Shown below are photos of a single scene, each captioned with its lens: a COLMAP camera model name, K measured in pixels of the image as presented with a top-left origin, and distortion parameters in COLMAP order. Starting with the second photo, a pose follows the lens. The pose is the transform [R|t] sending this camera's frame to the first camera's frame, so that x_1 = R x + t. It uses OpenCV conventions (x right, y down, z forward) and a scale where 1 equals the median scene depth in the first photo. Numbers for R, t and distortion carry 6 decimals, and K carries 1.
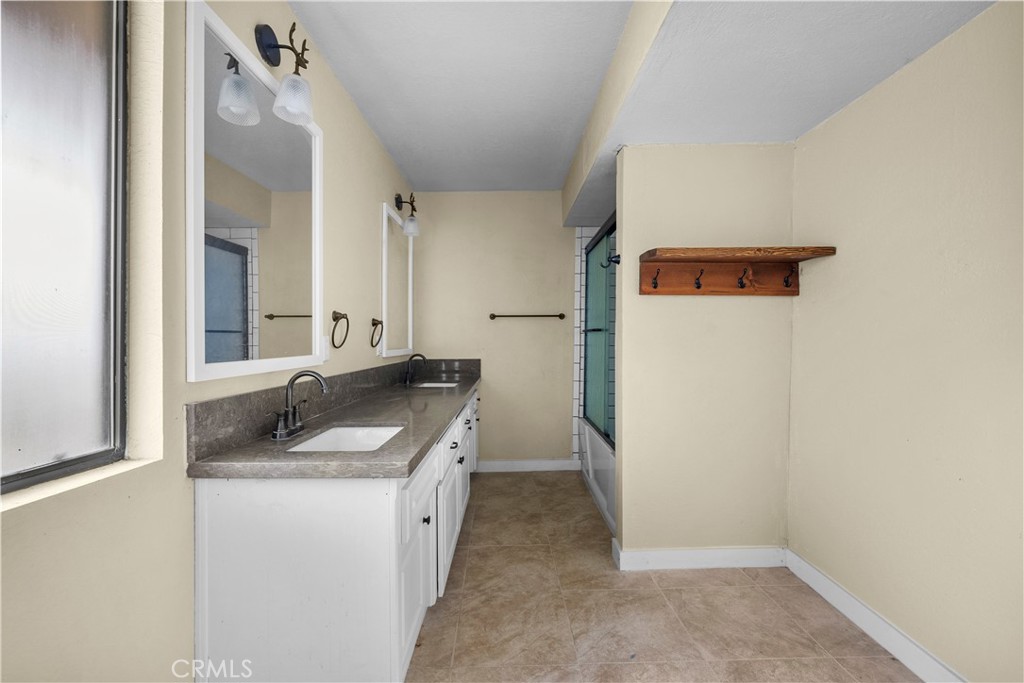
lens RADIAL K [[441.2, 0, 509.9], [0, 441.2, 342.2], [0, 0, 1]] dist [-0.000384, -0.000028]
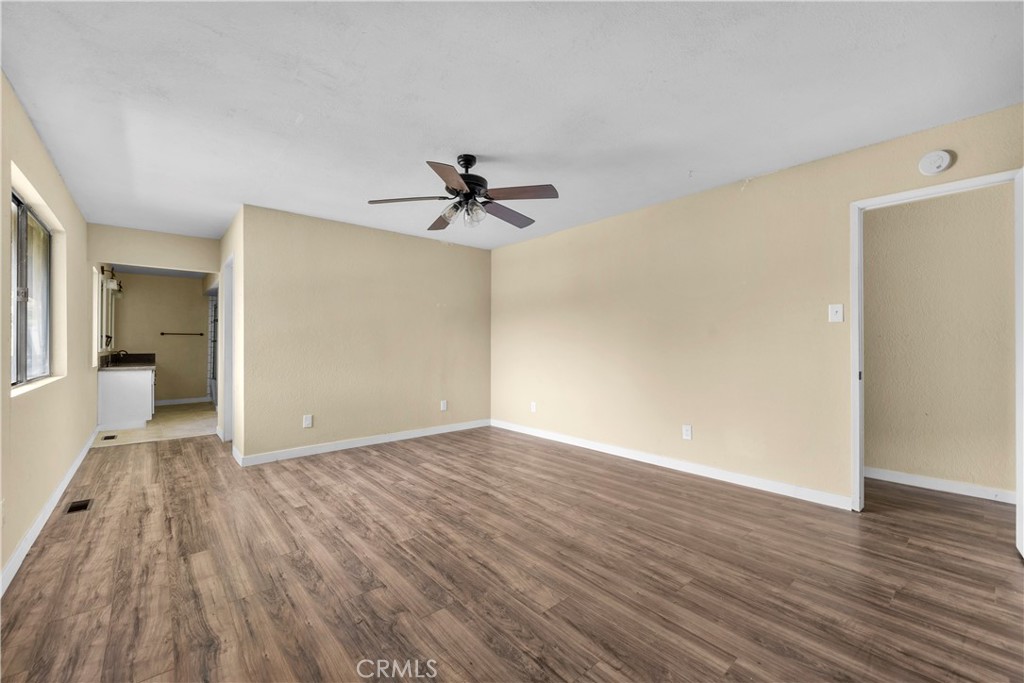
lens RADIAL K [[416.5, 0, 512.0], [0, 416.5, 341.5], [0, 0, 1]] dist [-0.001472, -0.000146]
pose [[0.764326, 0.008024, 0.644781, -0.047134], [-0.000004, 0.999923, -0.012438, 0.005030], [-0.644831, 0.009504, 0.764266, -1.832959]]
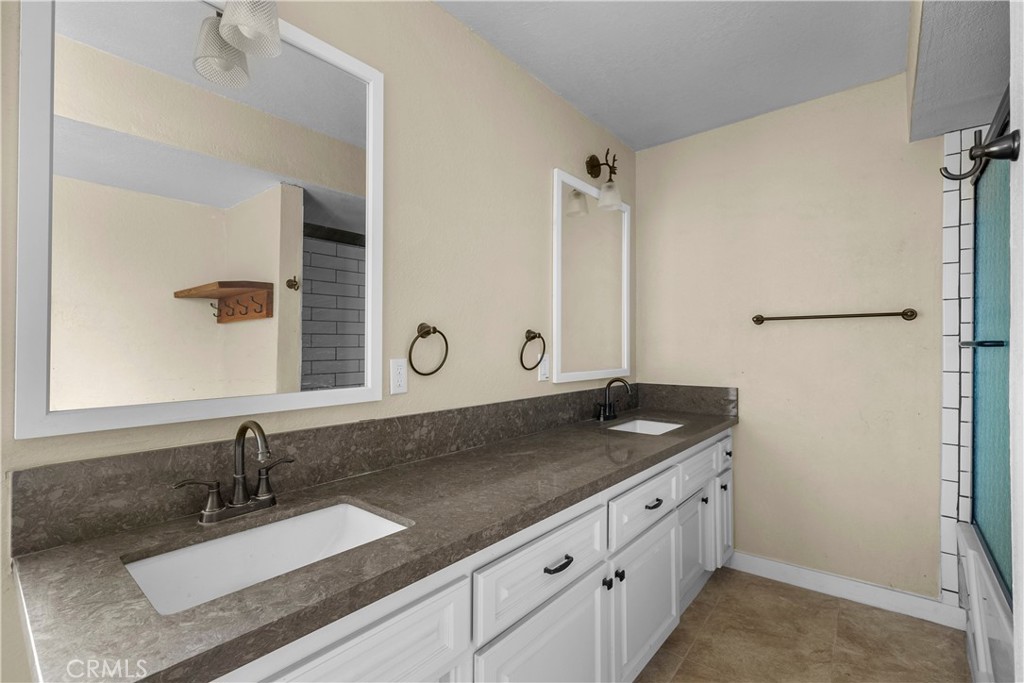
lens RADIAL K [[463.3, 0, 503.0], [0, 463.3, 338.7], [0, 0, 1]] dist [0.001011, -0.000317]
pose [[0.765661, -0.007859, -0.643196, 0.111864], [-0.005622, 0.999805, -0.018908, -0.019160], [0.643220, 0.018093, 0.765468, 0.304789]]
